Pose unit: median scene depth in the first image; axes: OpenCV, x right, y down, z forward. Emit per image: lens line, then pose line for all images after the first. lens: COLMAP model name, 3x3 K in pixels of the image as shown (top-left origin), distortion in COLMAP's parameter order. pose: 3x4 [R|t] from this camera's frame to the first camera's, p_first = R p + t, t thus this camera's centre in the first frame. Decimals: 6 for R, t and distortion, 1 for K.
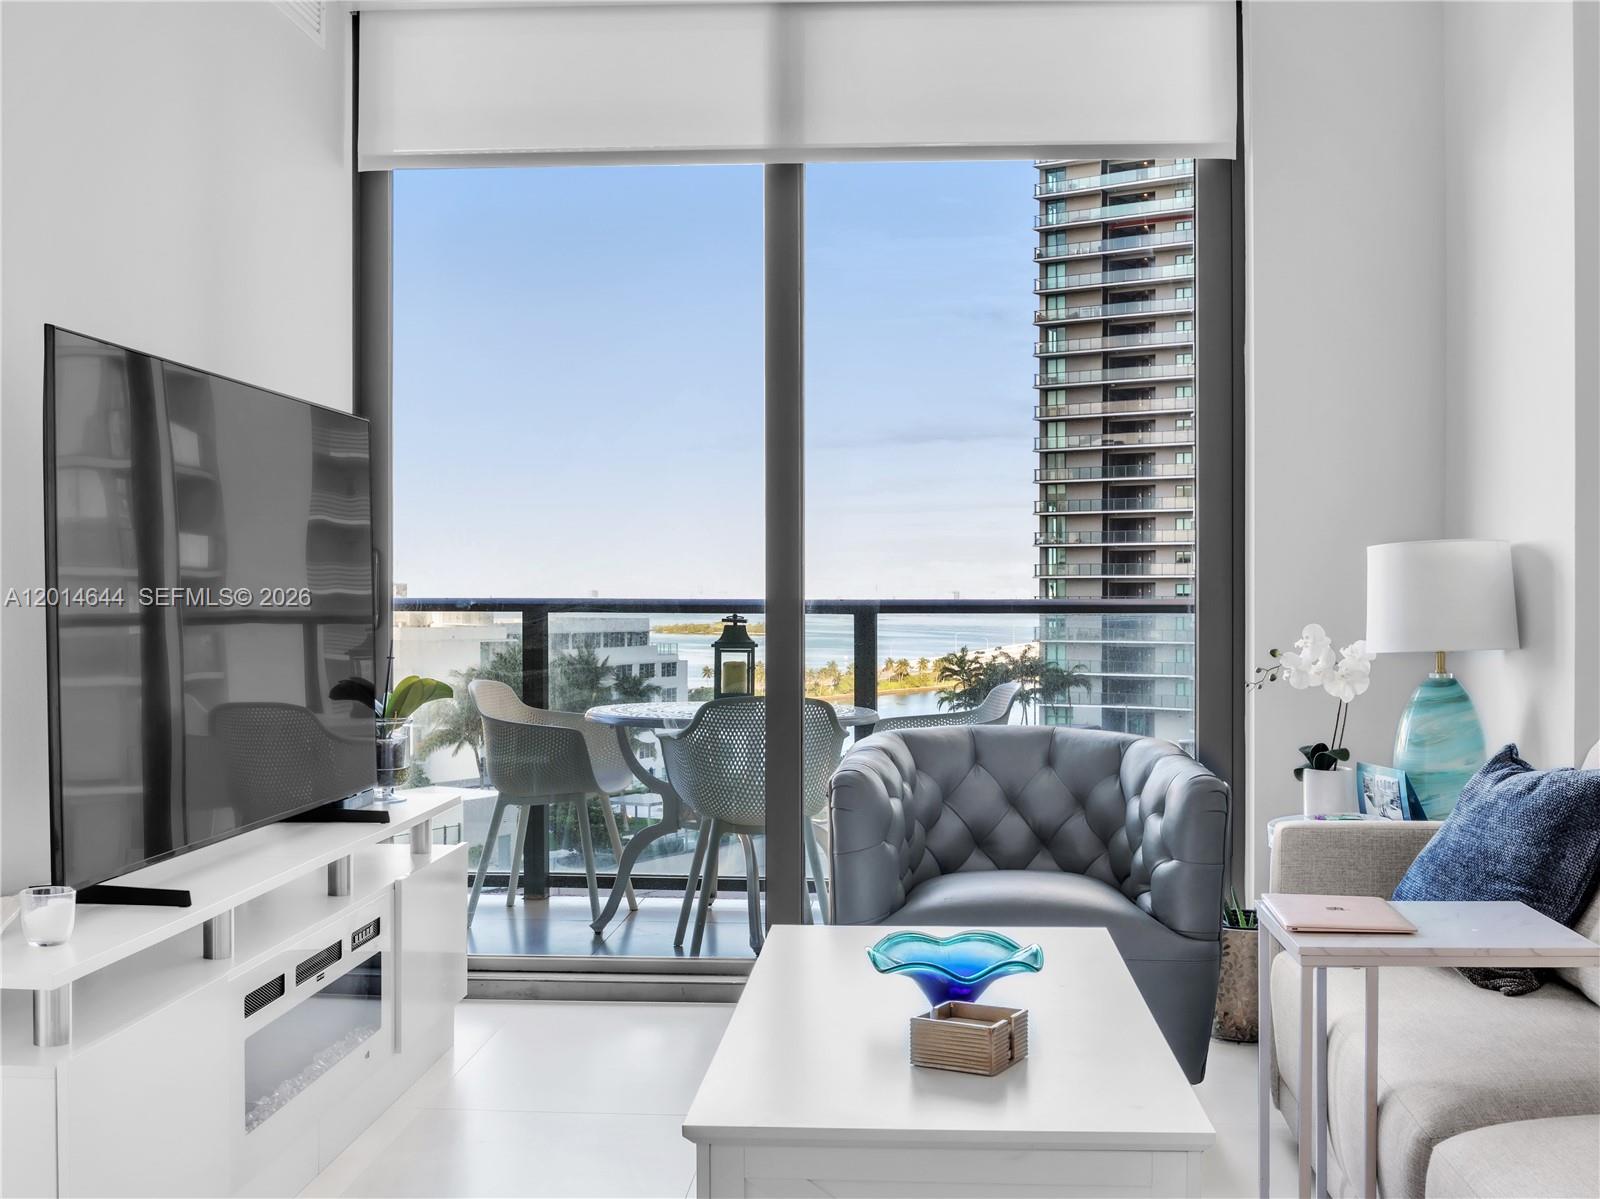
lens RADIAL K [[1762.0, 0, 805.5], [0, 1762.0, 605.0], [0, 0, 1]] dist [0.015108, -0.185065]
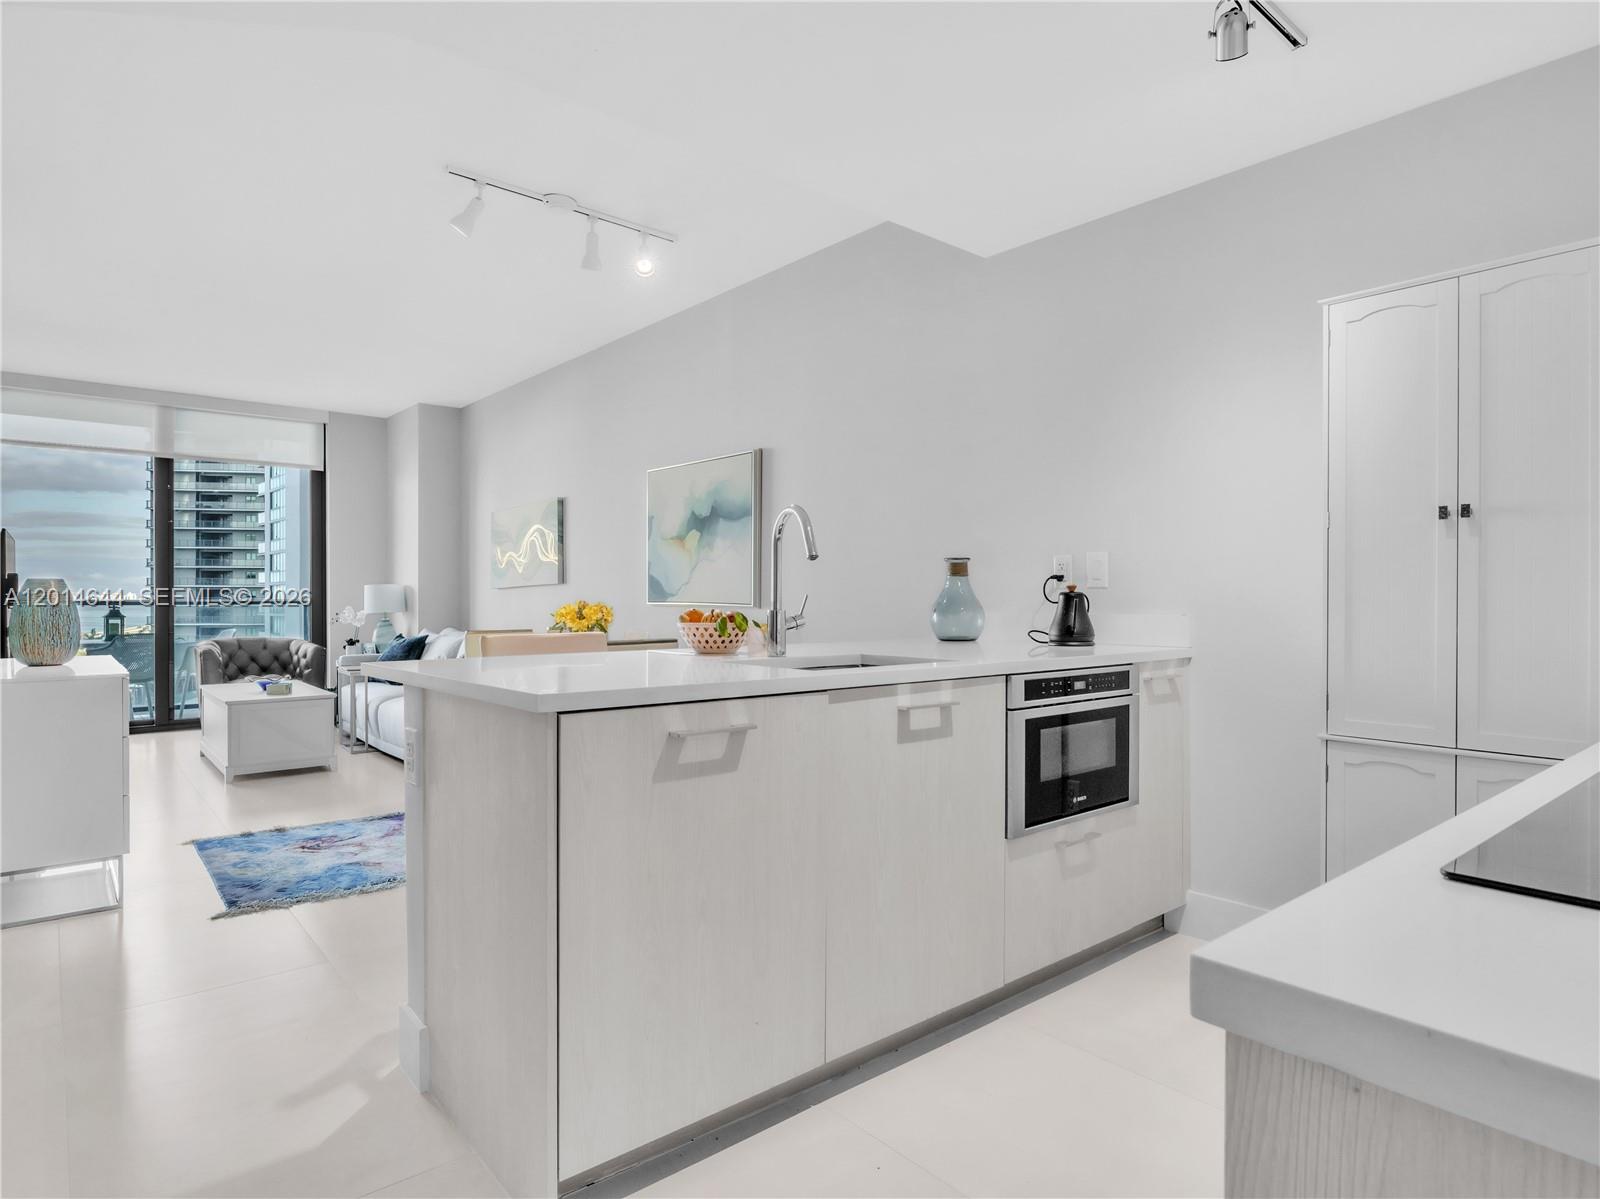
lens RADIAL K [[906.8, 0, 800.0], [0, 906.8, 599.5], [0, 0, 1]] dist [-0.003515, -0.000540]
pose [[0.725586, -0.001346, 0.688130, -0.566269], [0.003162, 0.999994, -0.001378, 0.005051], [-0.688124, 0.003175, 0.725586, -1.751349]]
